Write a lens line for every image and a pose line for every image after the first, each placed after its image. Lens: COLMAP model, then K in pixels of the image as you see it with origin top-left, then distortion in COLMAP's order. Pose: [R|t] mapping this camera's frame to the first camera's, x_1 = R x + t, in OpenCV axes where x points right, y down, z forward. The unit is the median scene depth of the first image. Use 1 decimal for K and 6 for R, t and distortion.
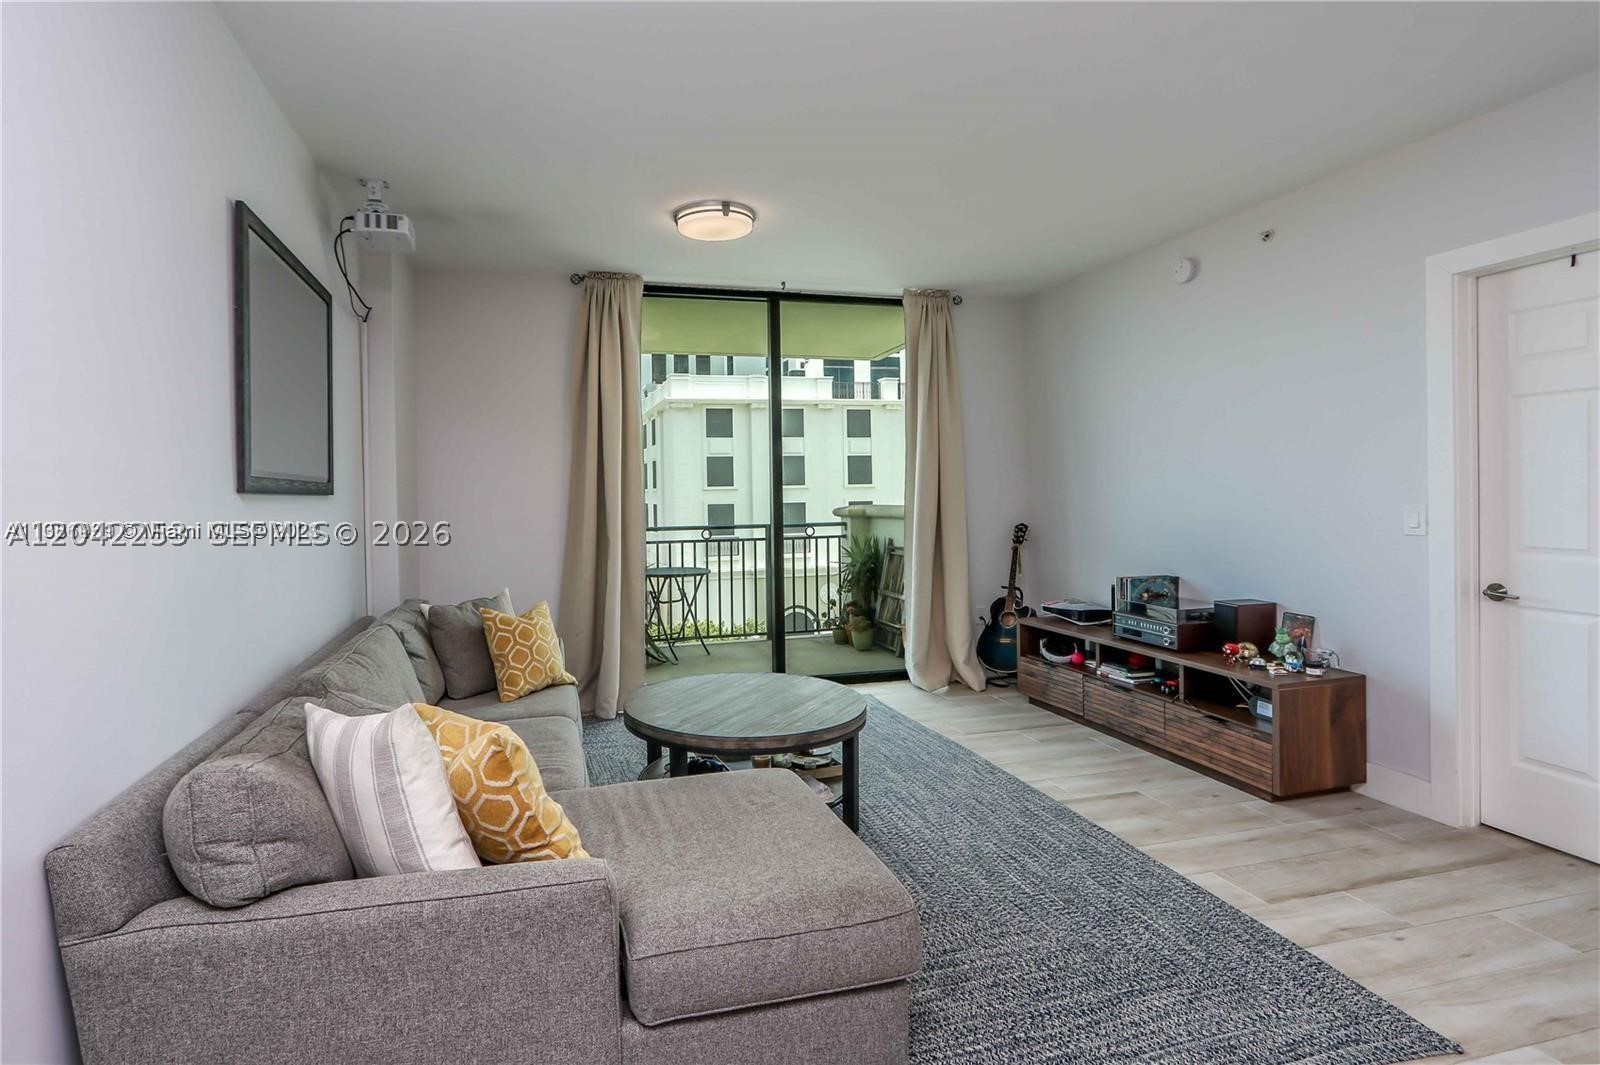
lens RADIAL K [[785.9, 0, 692.7], [0, 785.9, 492.2], [0, 0, 1]] dist [-0.015474, -0.000296]
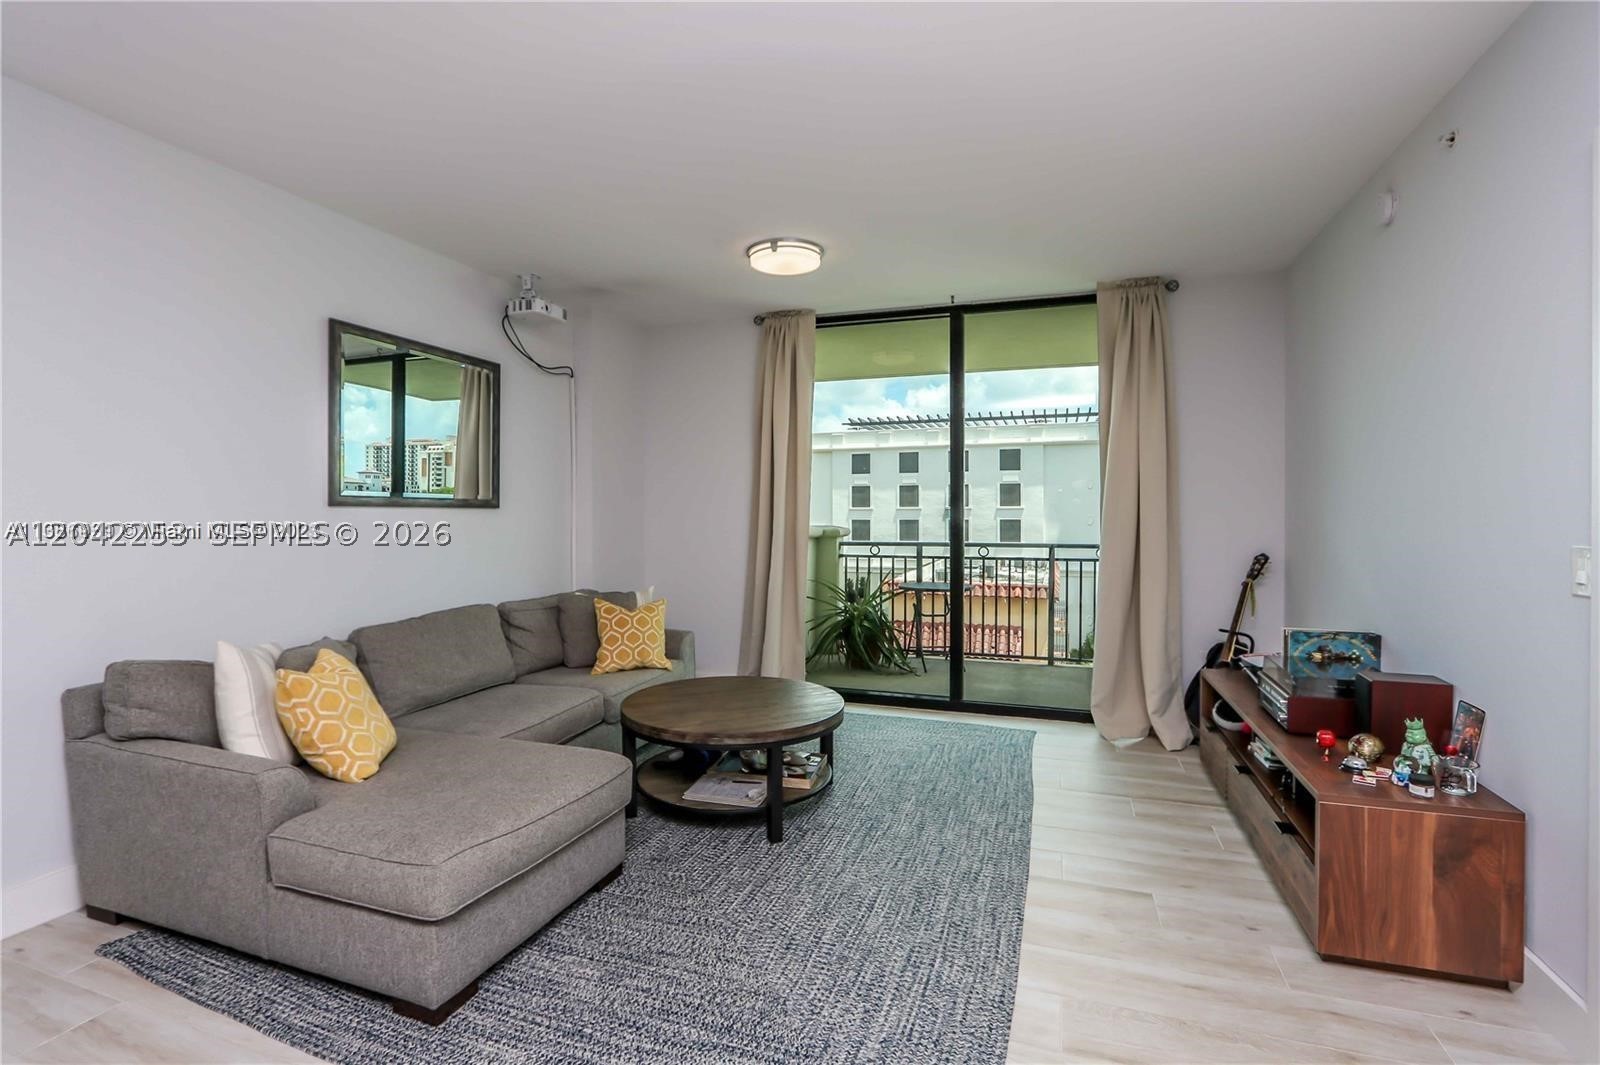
lens RADIAL K [[734.0, 0, 789.3], [0, 734.0, 513.5], [0, 0, 1]] dist [-0.014515, -0.000215]
pose [[0.843071, 0.015864, -0.537569, 0.522069], [-0.010582, 0.999861, 0.012910, -0.007149], [0.537699, -0.005196, 0.843121, 0.143501]]
